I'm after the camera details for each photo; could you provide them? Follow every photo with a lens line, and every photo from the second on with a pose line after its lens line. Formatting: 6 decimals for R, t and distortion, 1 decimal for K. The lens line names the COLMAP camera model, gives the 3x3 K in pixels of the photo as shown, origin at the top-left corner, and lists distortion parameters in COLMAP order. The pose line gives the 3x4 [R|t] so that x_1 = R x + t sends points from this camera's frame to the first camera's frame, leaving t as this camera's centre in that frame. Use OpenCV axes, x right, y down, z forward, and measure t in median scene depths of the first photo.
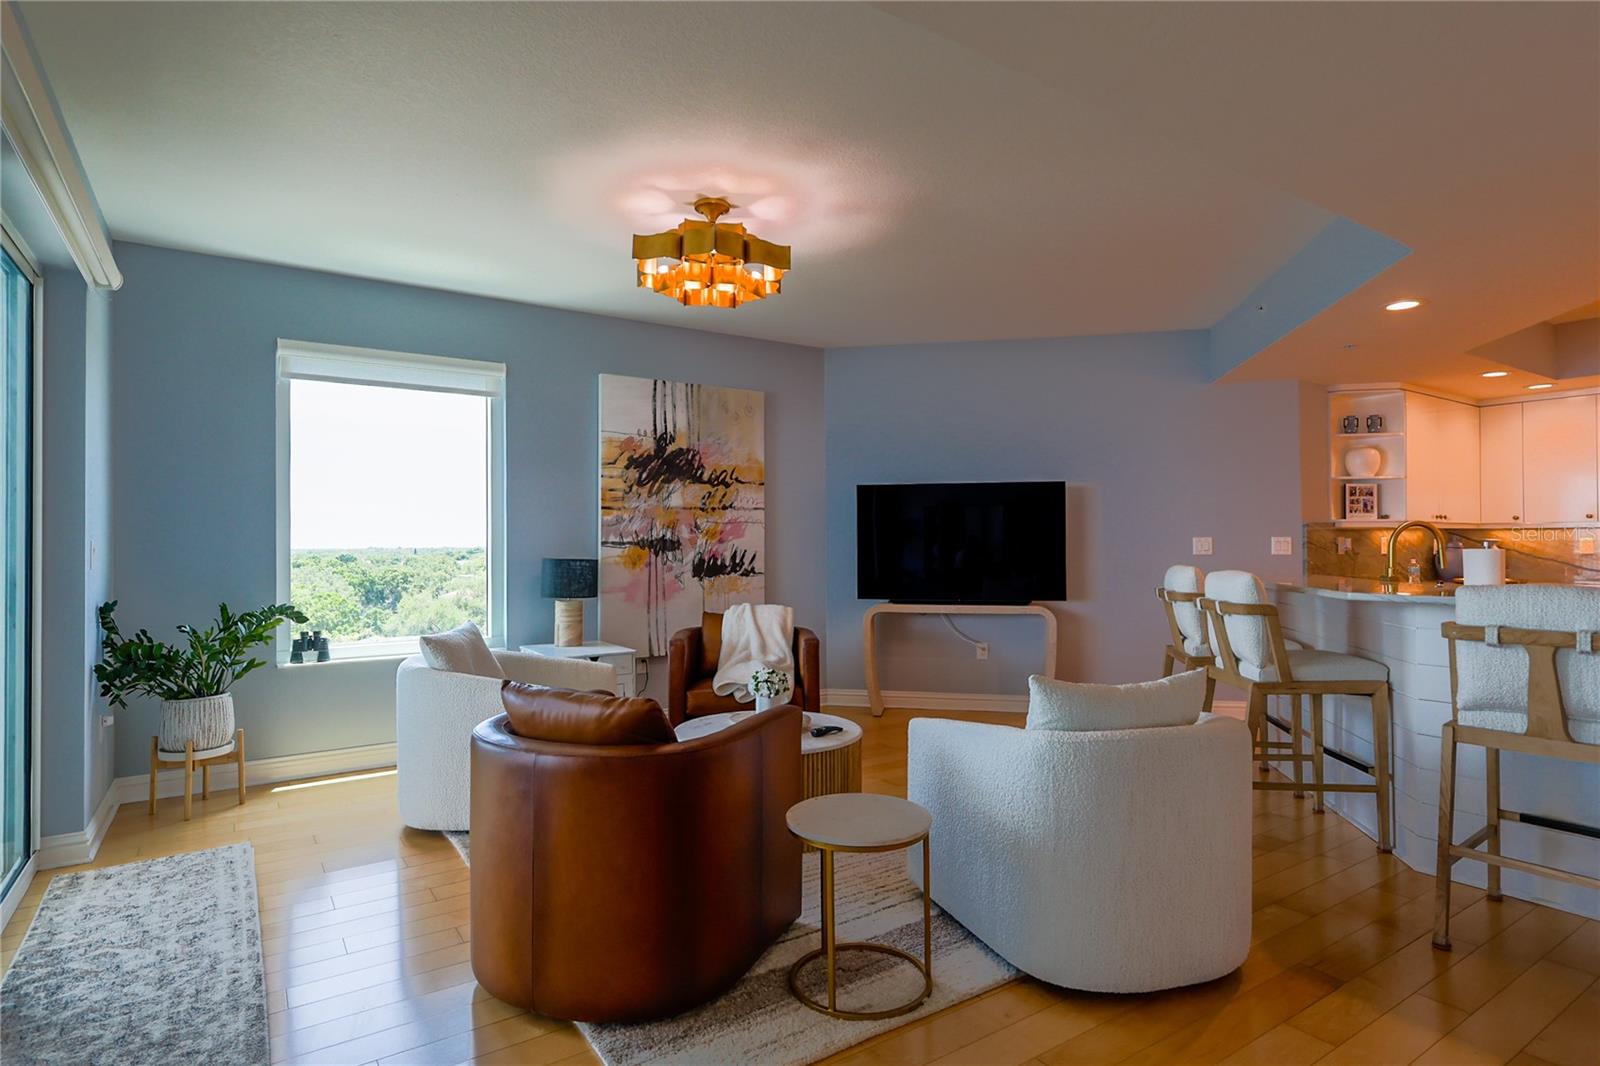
lens RADIAL K [[869.0, 0, 807.4], [0, 869.0, 532.8], [0, 0, 1]] dist [0.001468, -0.002967]
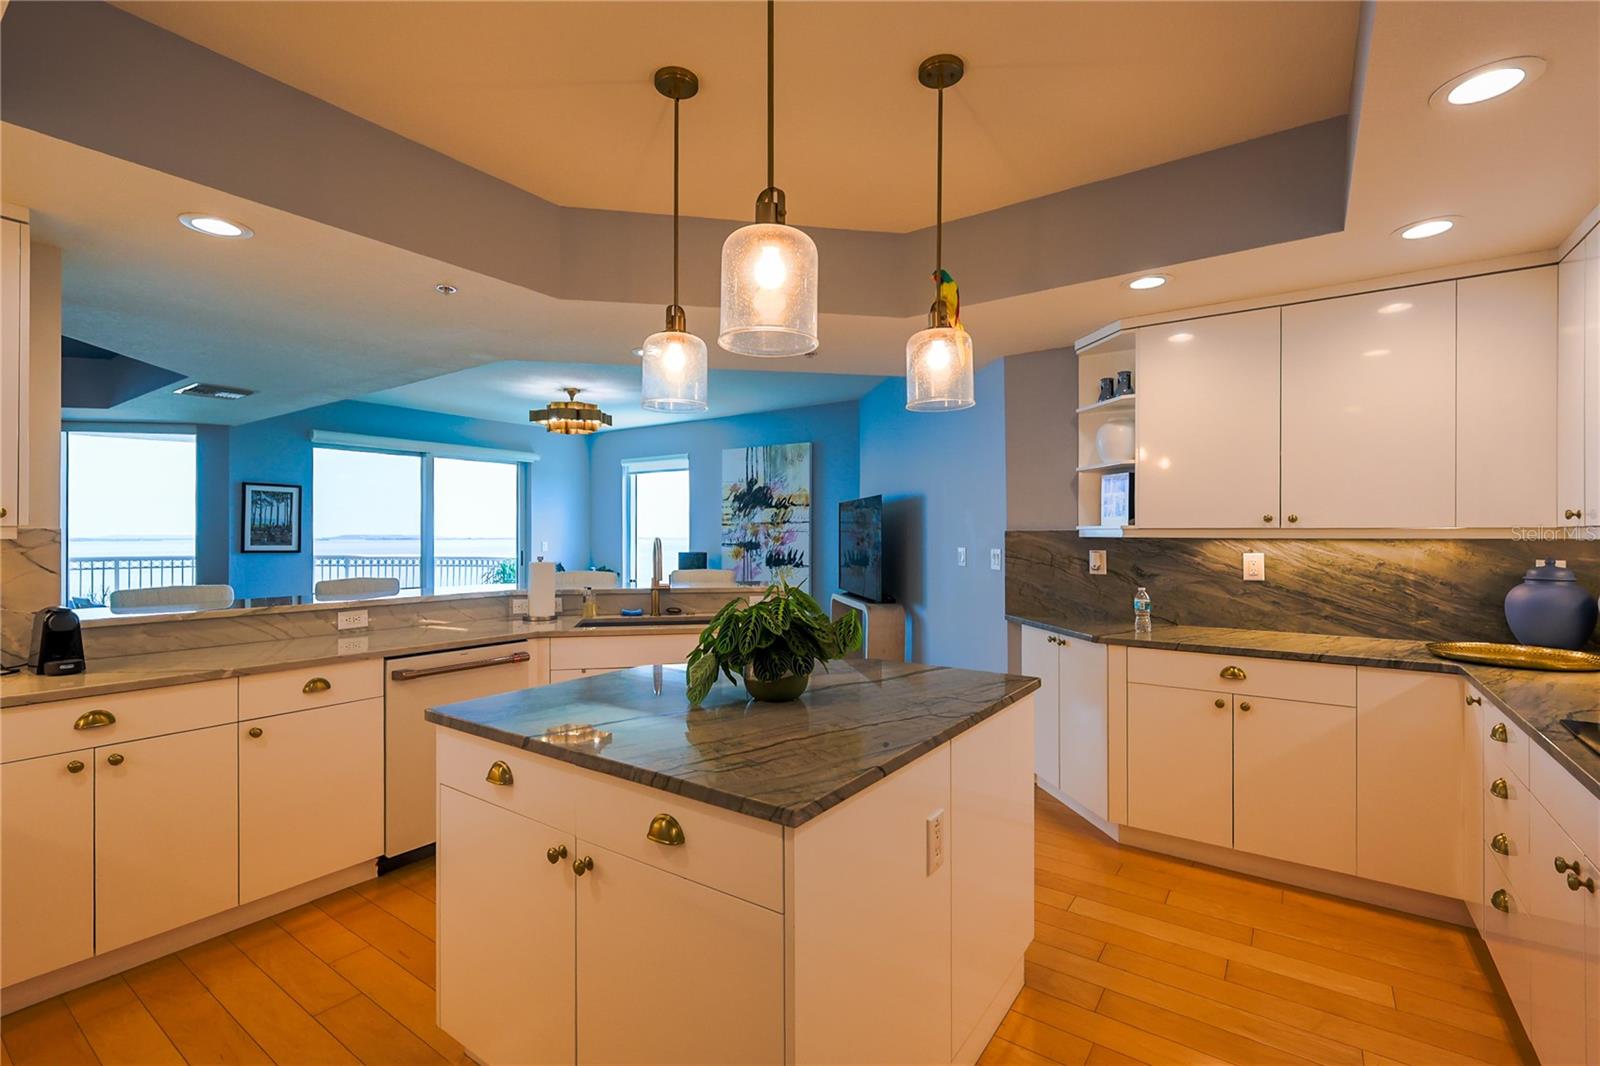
lens RADIAL K [[724.8, 0, 789.6], [0, 724.8, 527.7], [0, 0, 1]] dist [0.019037, -0.002370]
pose [[0.327355, -0.007685, -0.944870, 1.153715], [0.008175, 0.999953, -0.005301, -0.012315], [0.944866, -0.005989, 0.327402, 0.600450]]
